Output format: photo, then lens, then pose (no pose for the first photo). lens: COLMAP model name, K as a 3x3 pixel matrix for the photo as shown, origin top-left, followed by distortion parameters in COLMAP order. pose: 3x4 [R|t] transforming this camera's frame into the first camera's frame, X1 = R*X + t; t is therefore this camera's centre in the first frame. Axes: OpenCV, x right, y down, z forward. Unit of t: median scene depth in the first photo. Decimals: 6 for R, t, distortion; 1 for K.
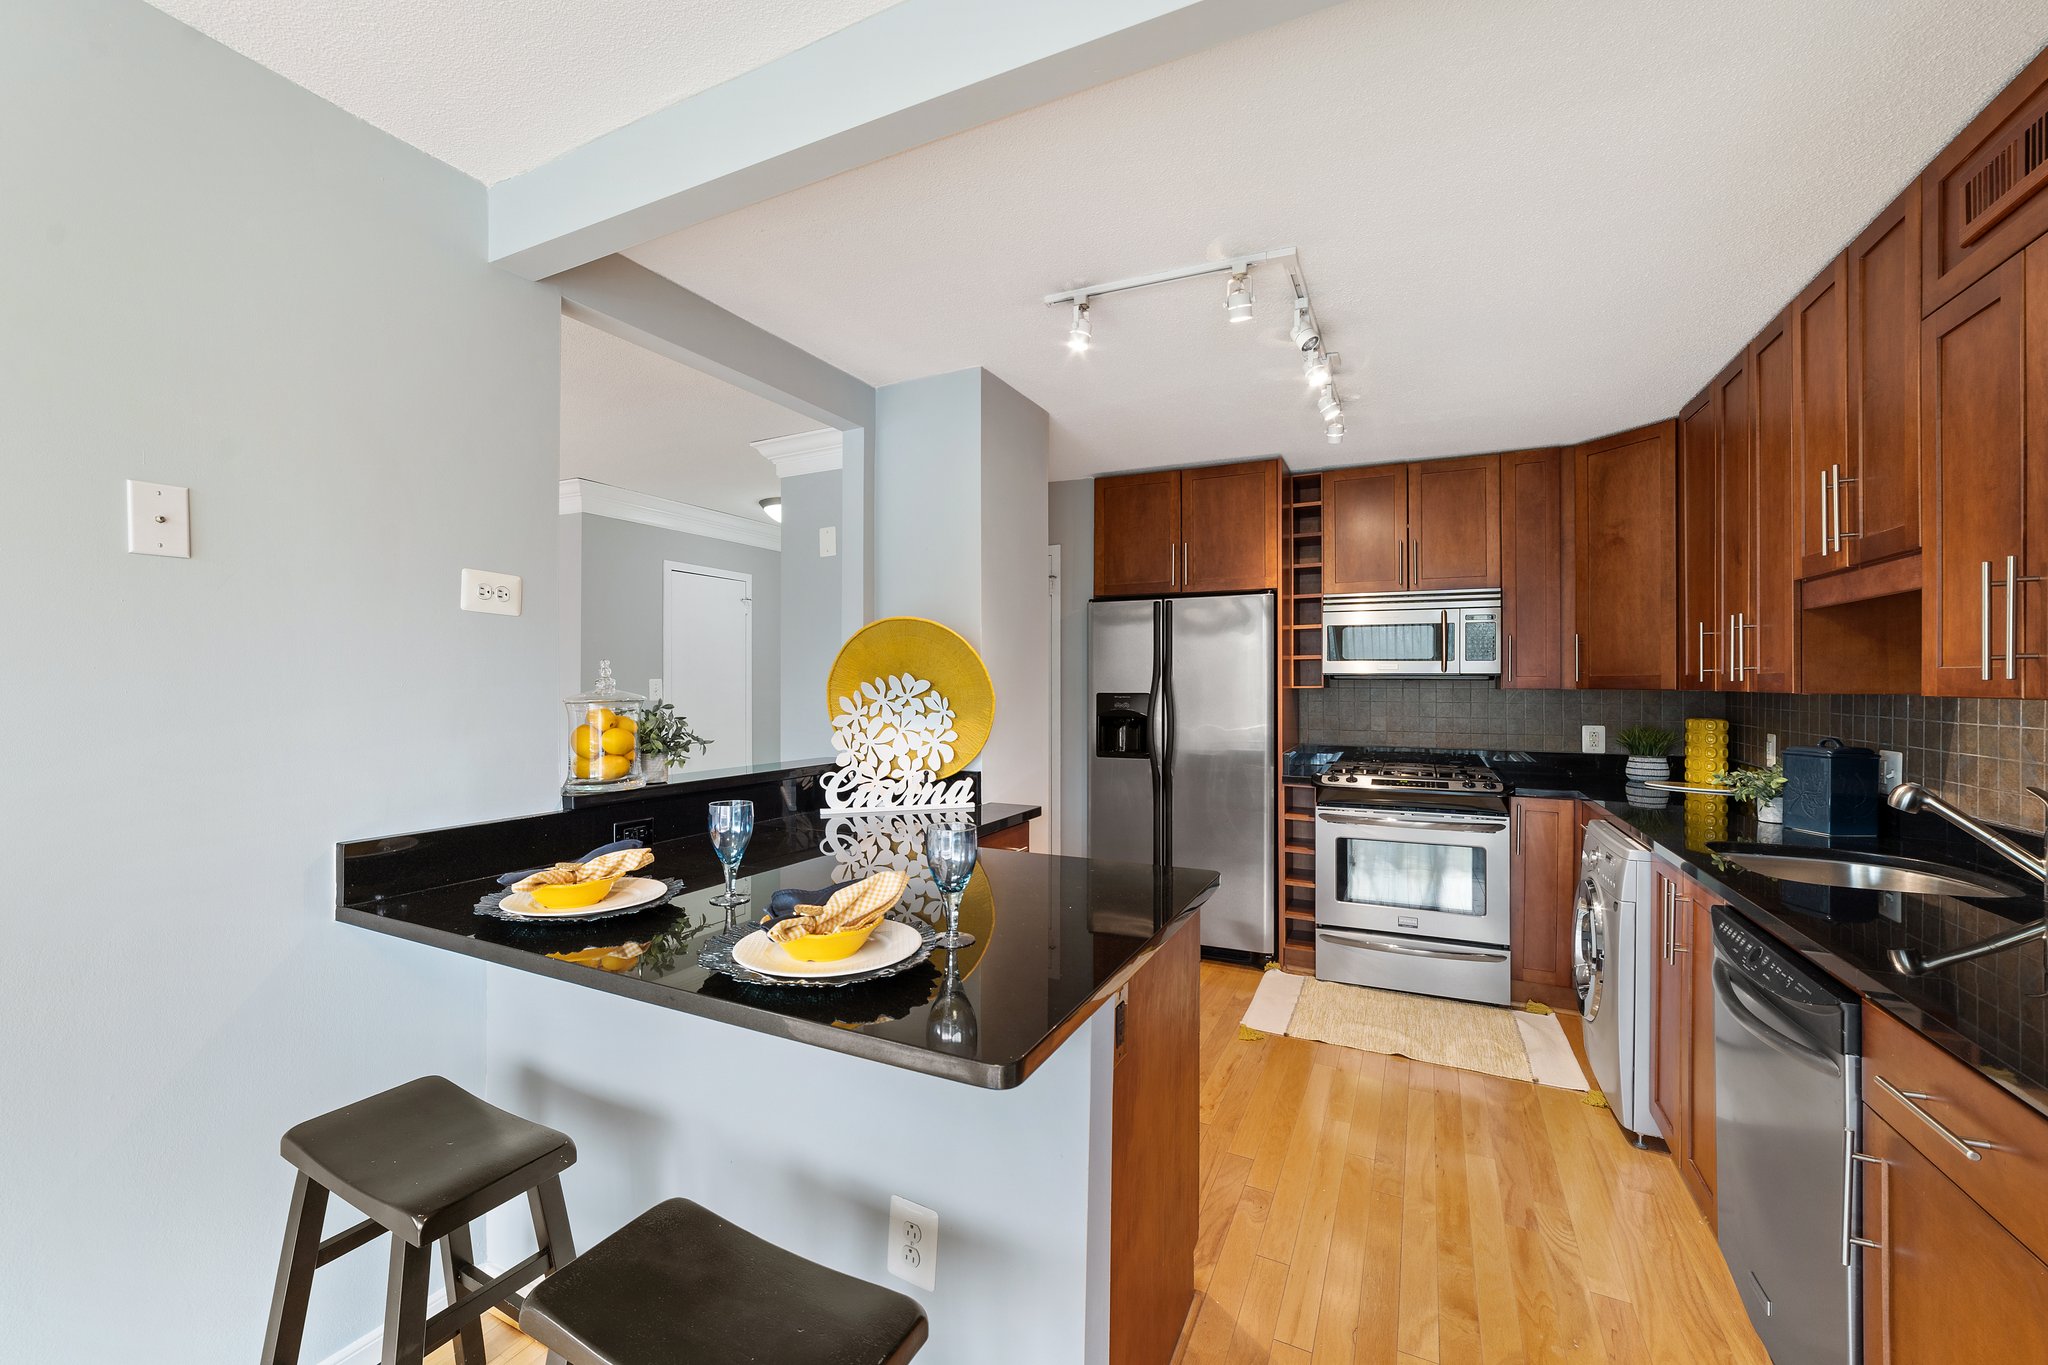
lens RADIAL K [[811.7, 0, 1023.1], [0, 811.7, 674.8], [0, 0, 1]] dist [-0.015478, 0.005749]
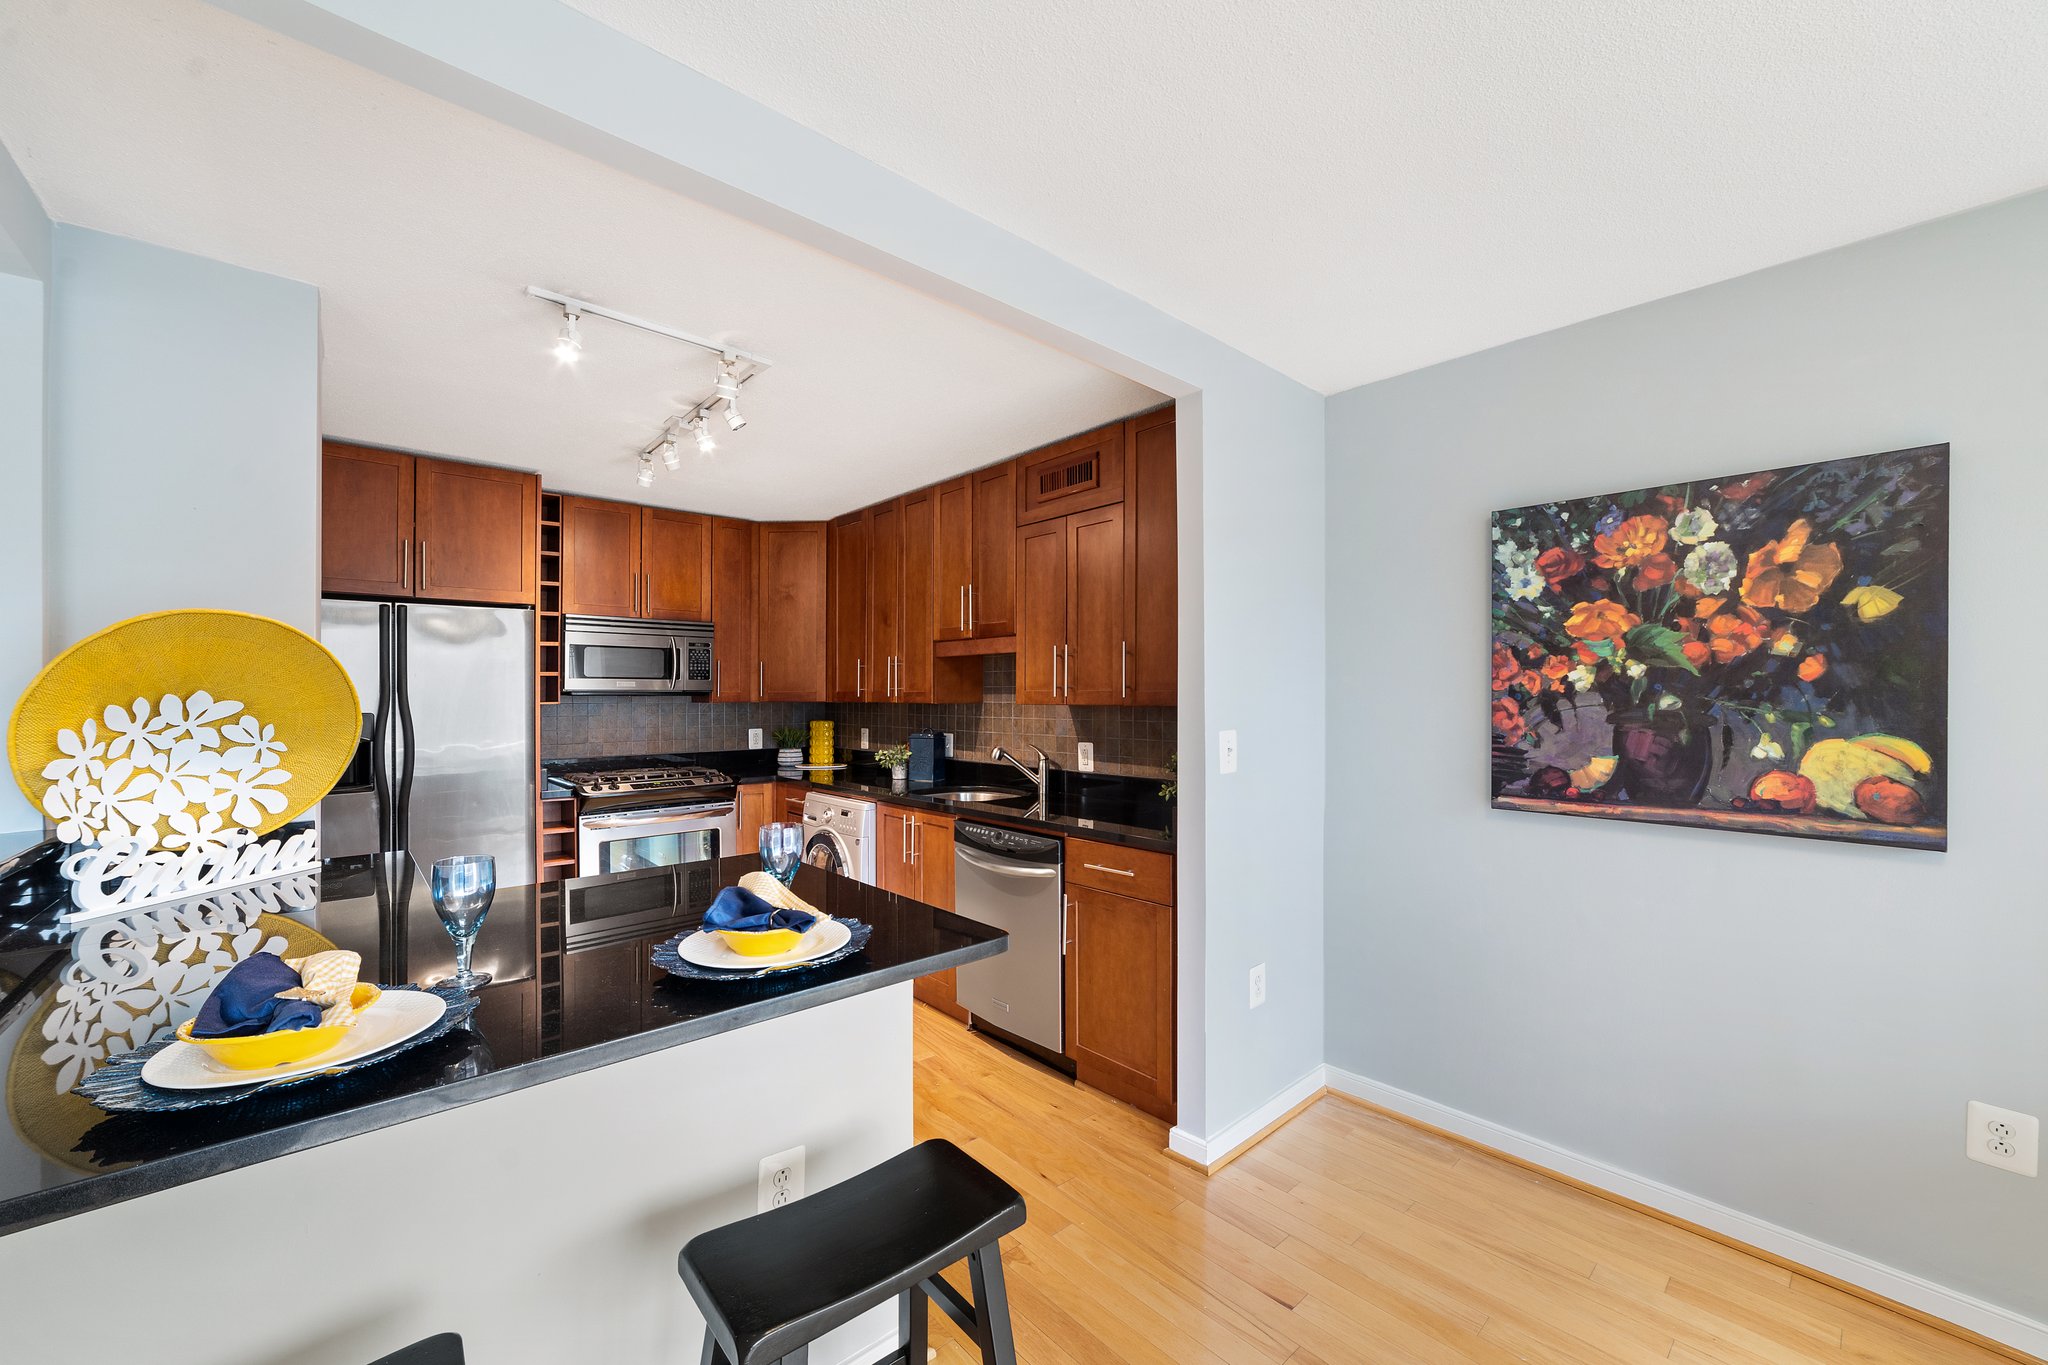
lens RADIAL K [[795.4, 0, 1015.9], [0, 795.4, 694.9], [0, 0, 1]] dist [-0.014934, 0.006271]
pose [[0.385043, -0.003534, 0.922892, -0.449629], [-0.004729, 0.999972, 0.005803, -0.005066], [-0.922887, -0.006599, 0.385015, 0.101365]]
